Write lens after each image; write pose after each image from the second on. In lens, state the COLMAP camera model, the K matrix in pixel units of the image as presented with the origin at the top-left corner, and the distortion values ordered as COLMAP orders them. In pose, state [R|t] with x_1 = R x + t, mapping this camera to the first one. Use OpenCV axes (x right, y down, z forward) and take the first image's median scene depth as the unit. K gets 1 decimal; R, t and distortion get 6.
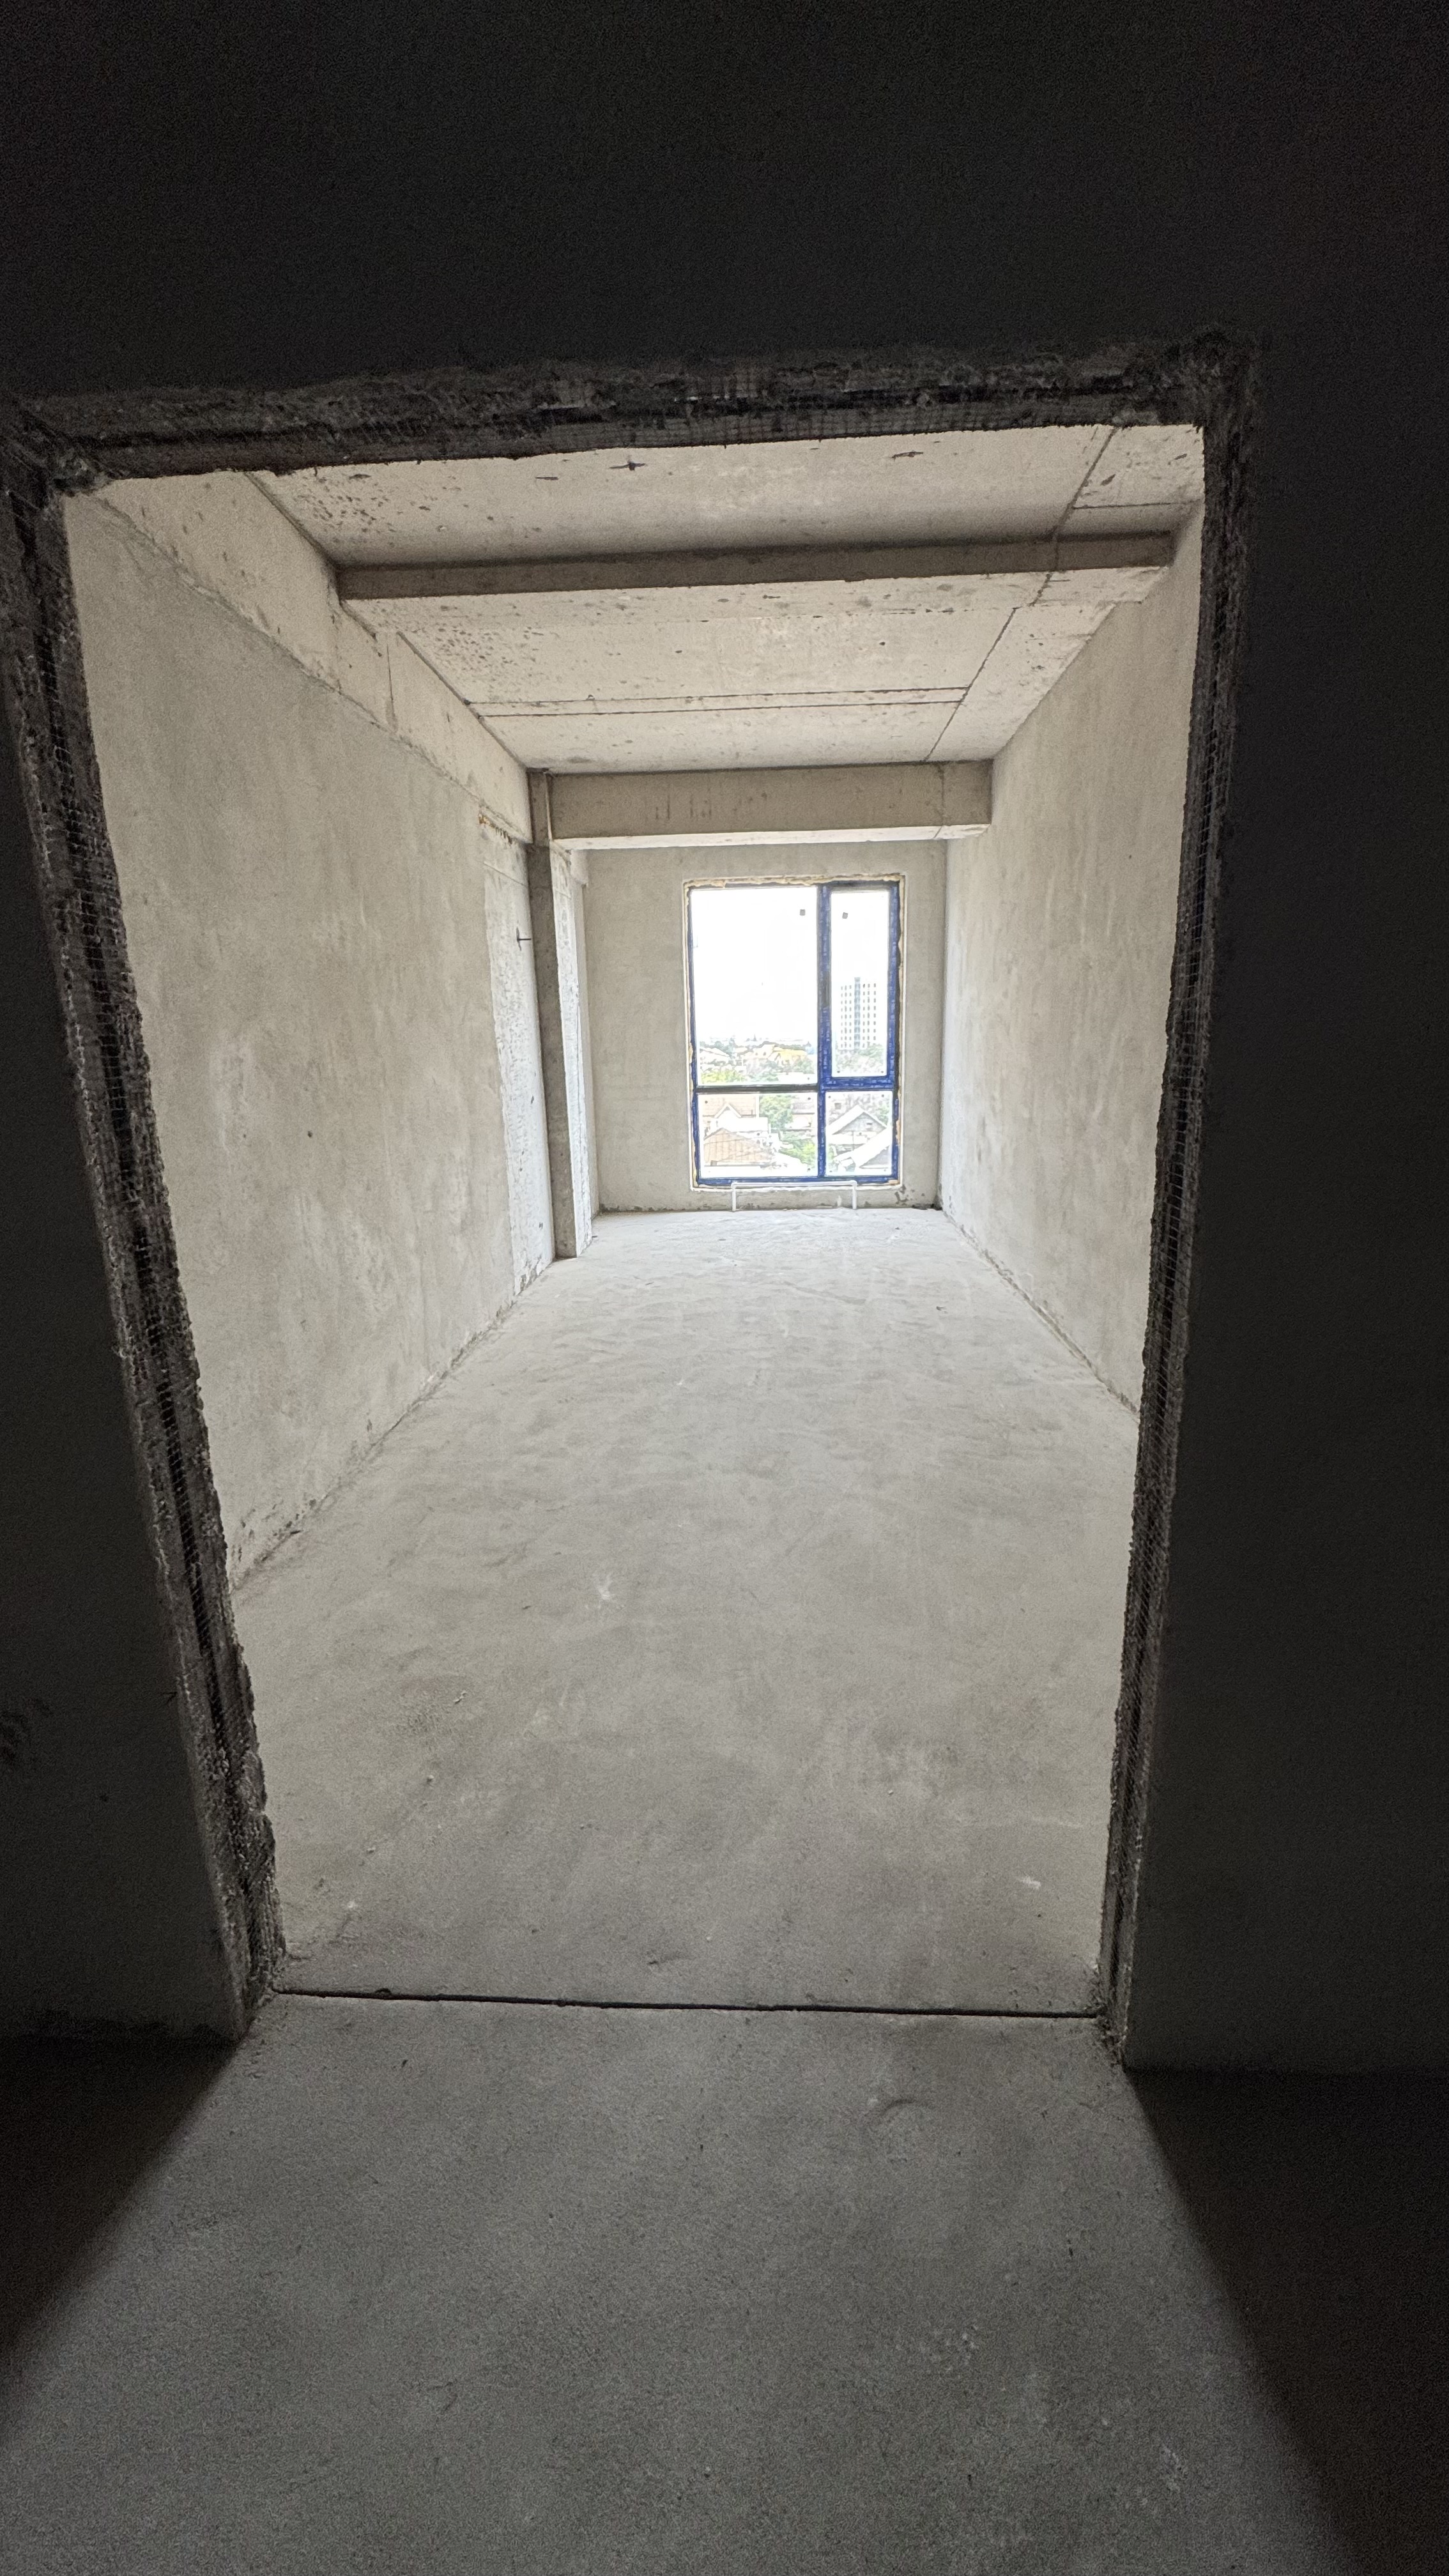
lens RADIAL K [[1030.7, 0, 724.5], [0, 1030.7, 1290.2], [0, 0, 1]] dist [-0.003105, 0.000583]
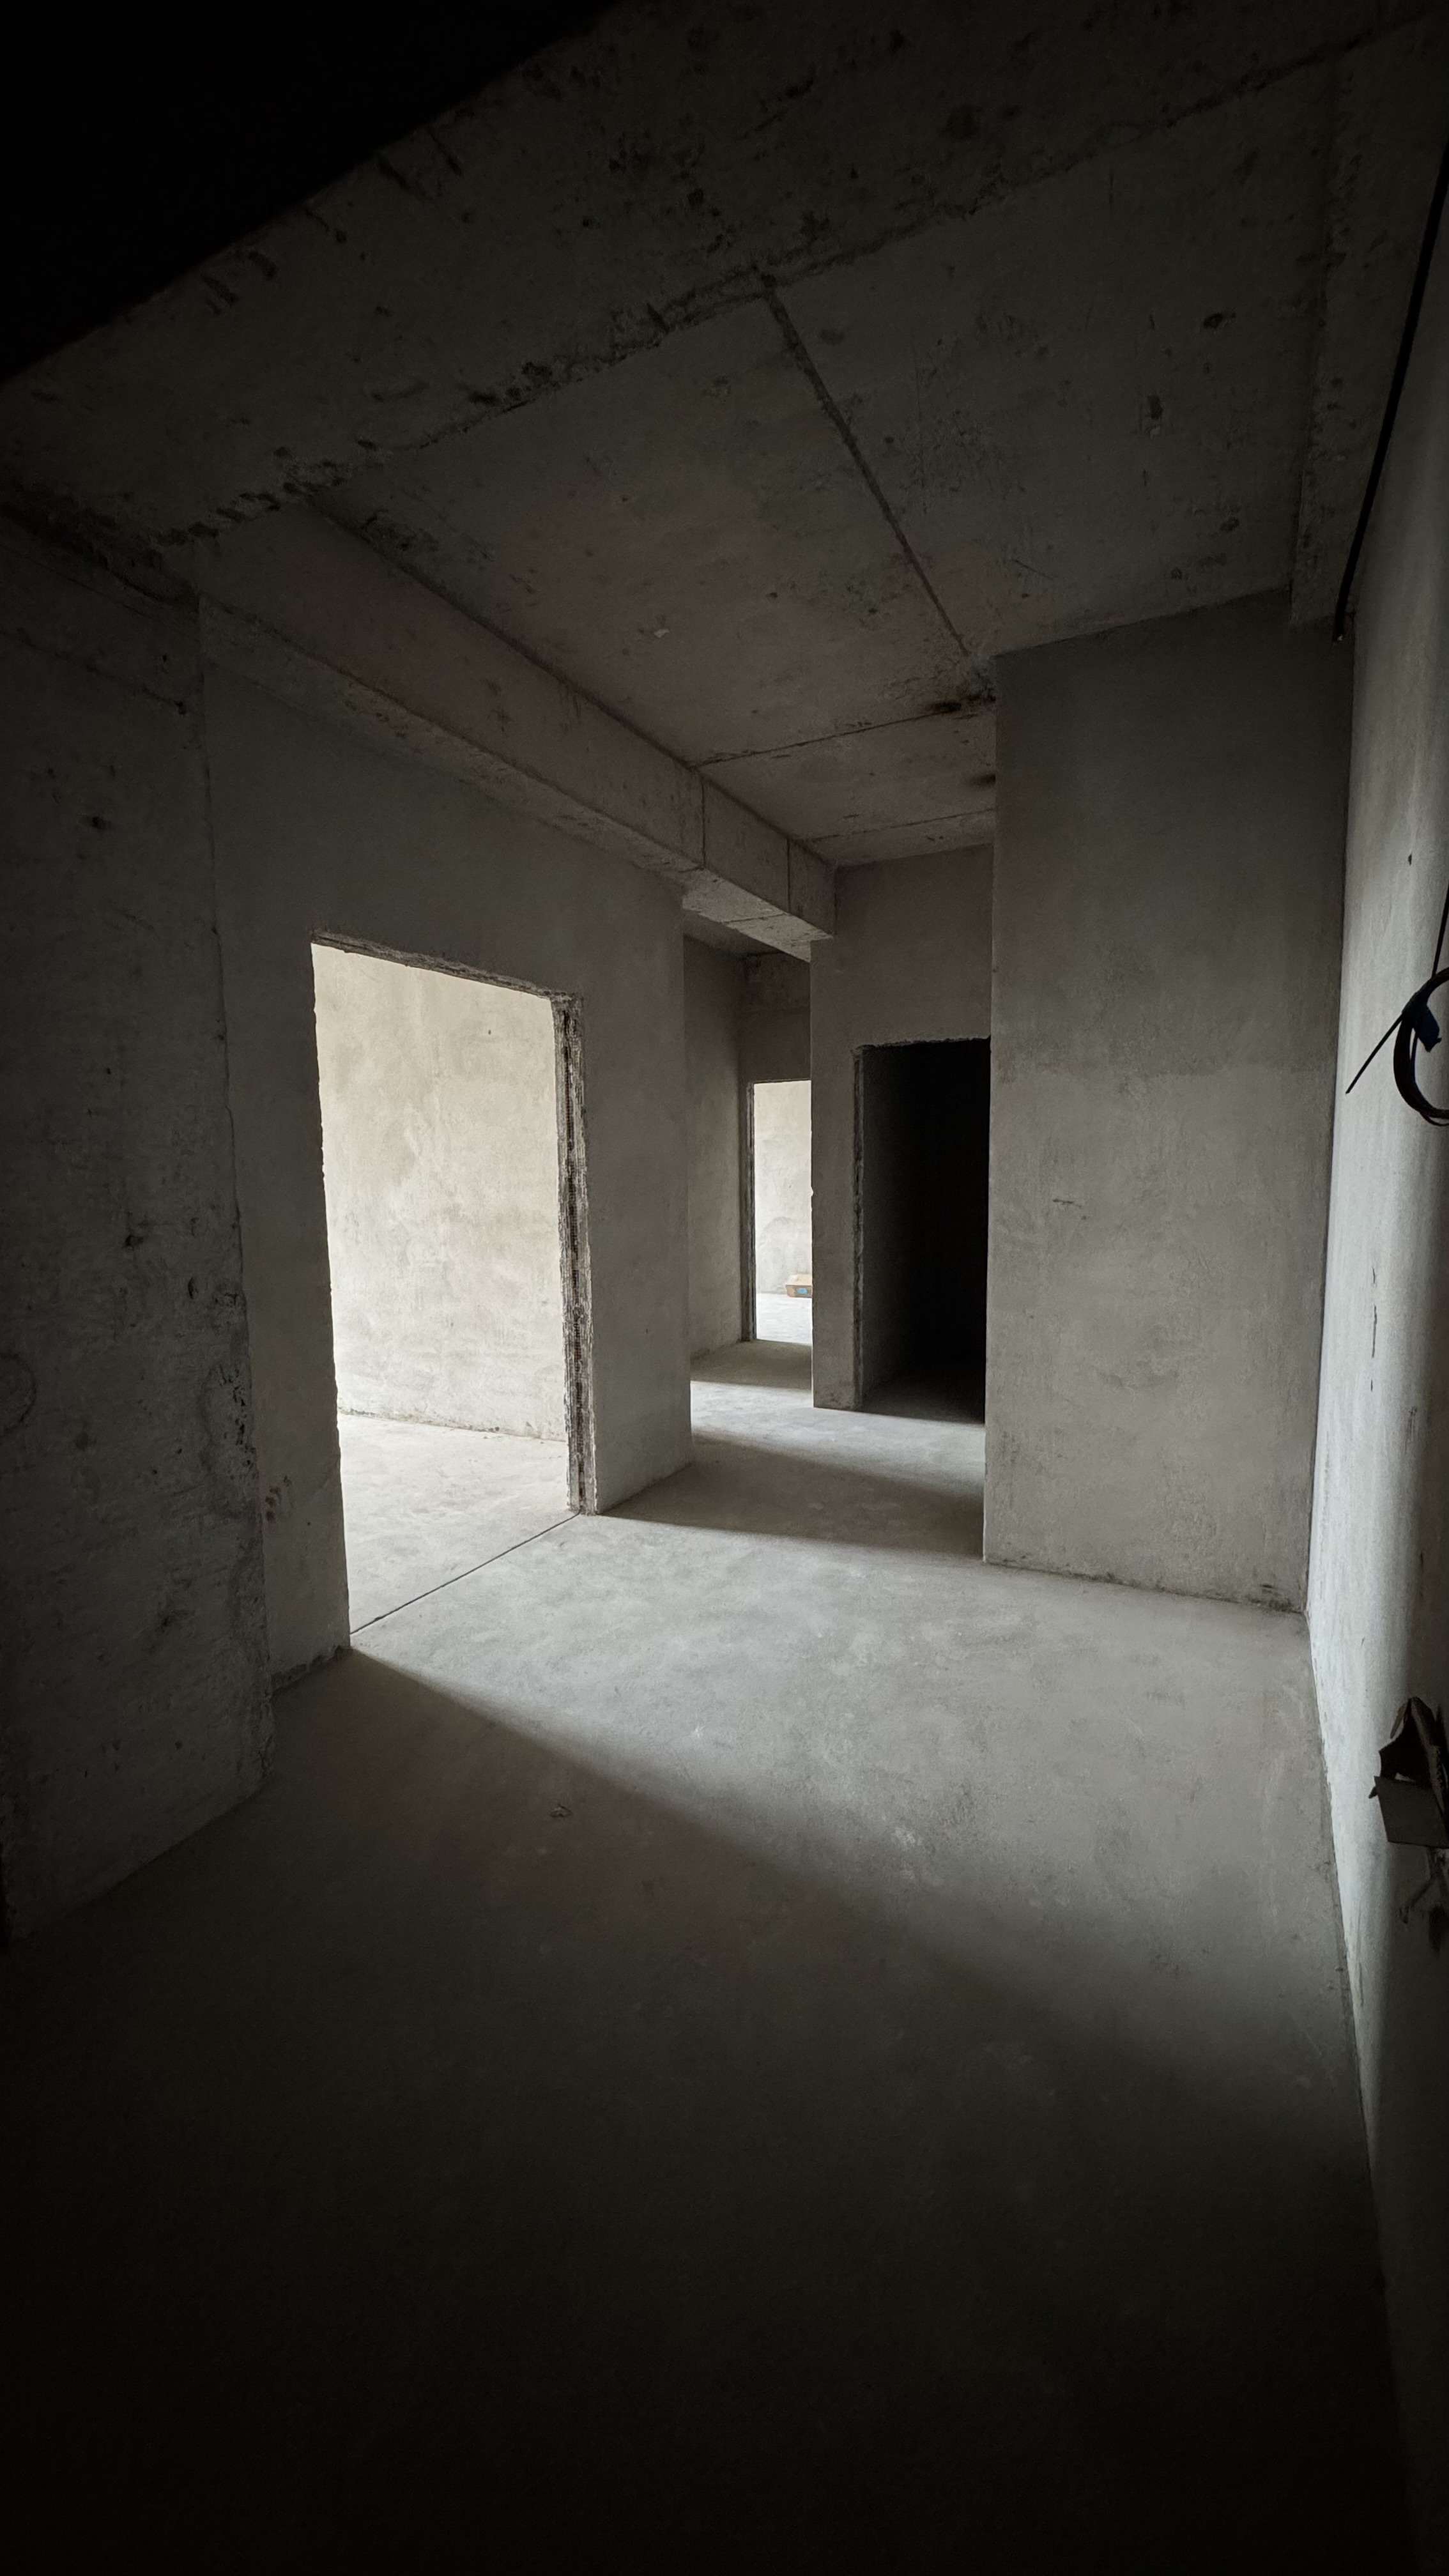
lens RADIAL K [[1030.7, 0, 732.7], [0, 1030.7, 1284.2], [0, 0, 1]] dist [-0.003105, 0.000583]
pose [[0.402557, -0.085530, 0.911390, -0.653241], [0.222498, 0.974910, -0.006785, 0.073587], [-0.887943, 0.205513, 0.411487, -0.210188]]
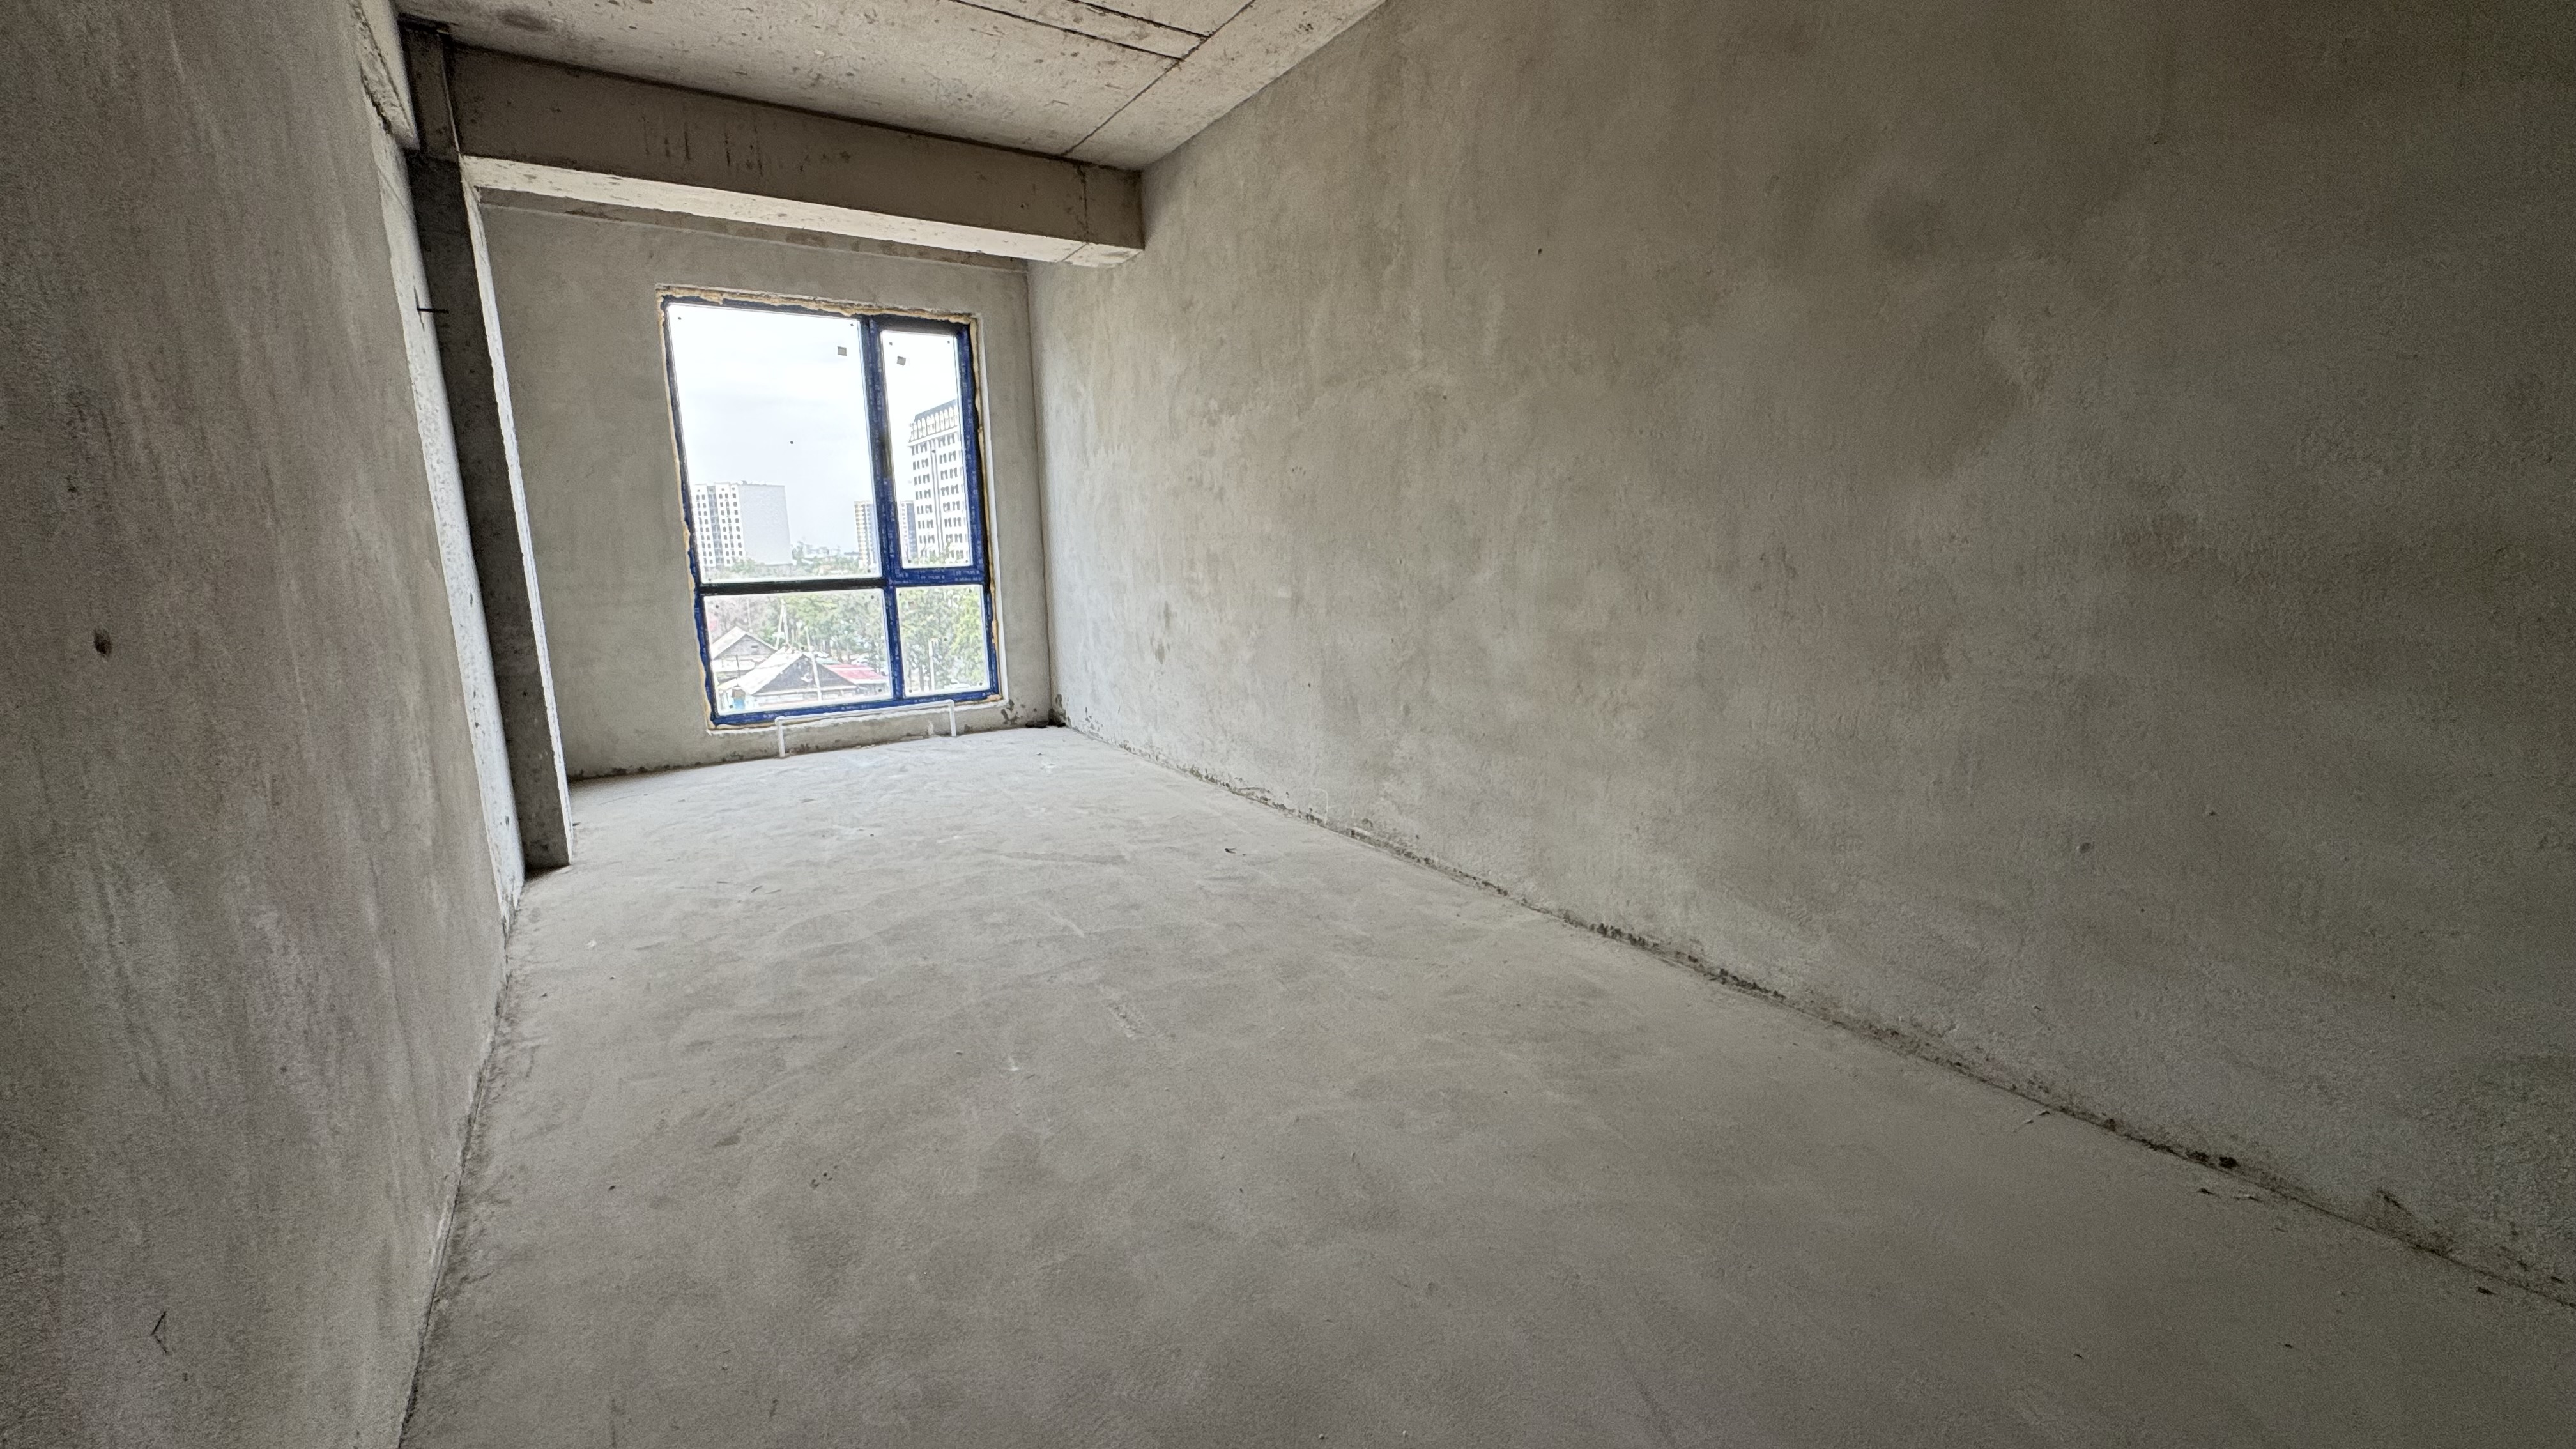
lens RADIAL K [[1030.7, 0, 1277.6], [0, 1030.7, 724.5], [0, 0, 1]] dist [-0.003105, 0.000583]
pose [[0.813080, -0.098927, 0.573684, -0.221215], [0.142230, 0.989349, -0.030977, -0.053989], [-0.564510, 0.106782, 0.818490, 0.427069]]
